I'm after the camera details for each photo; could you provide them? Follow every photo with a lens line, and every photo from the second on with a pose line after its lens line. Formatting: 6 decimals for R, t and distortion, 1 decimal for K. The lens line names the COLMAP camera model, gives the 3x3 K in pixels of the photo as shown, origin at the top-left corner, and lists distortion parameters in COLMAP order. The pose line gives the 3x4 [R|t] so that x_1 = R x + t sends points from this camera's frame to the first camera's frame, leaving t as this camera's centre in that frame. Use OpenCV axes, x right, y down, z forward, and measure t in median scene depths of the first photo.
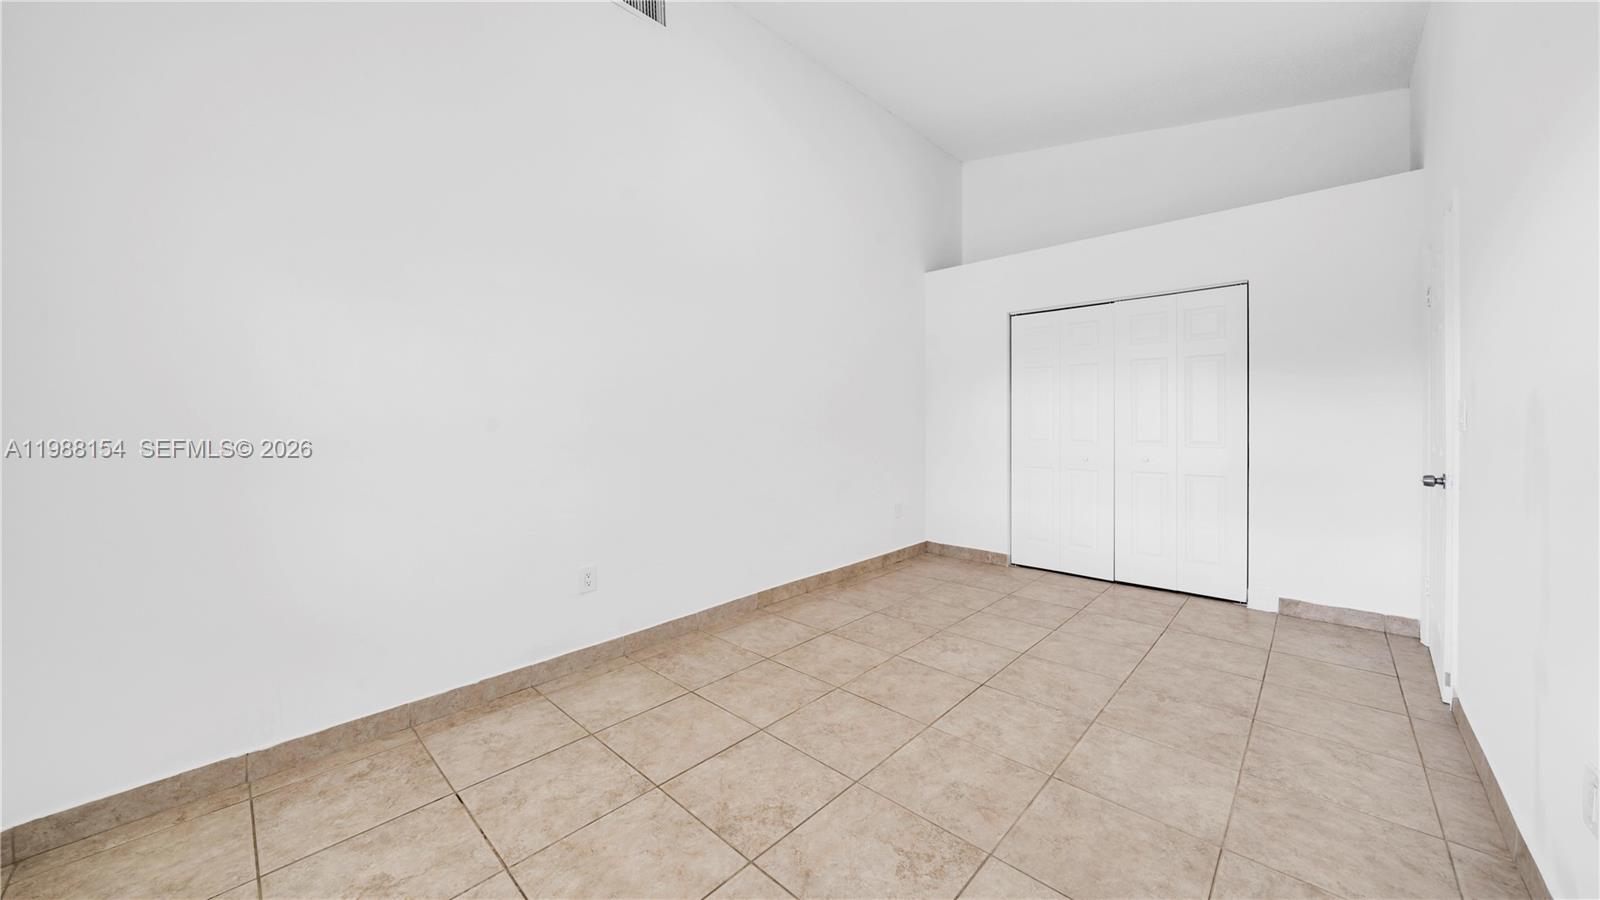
lens RADIAL K [[558.1, 0, 803.5], [0, 558.1, 436.9], [0, 0, 1]] dist [0.000152, 0.000023]
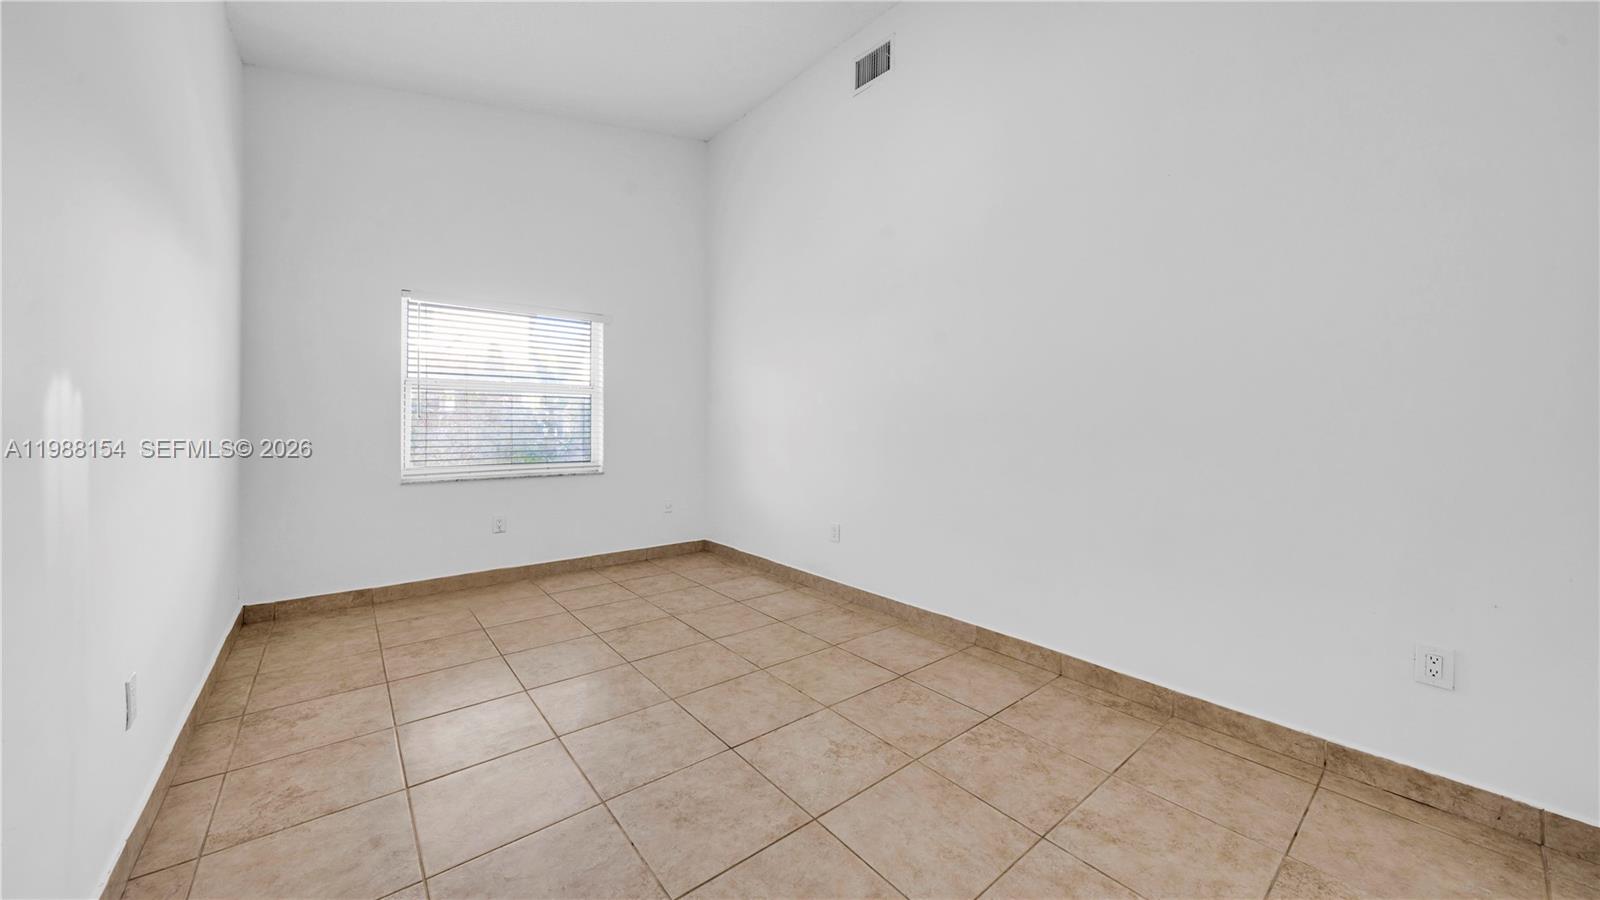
lens RADIAL K [[559.2, 0, 803.2], [0, 559.2, 452.1], [0, 0, 1]] dist [0.000900, 0.000104]
pose [[-0.123548, 0.061571, -0.990427, 0.980446], [-0.032012, 0.997307, 0.065991, -0.033372], [0.991822, 0.039858, -0.121244, 1.077021]]
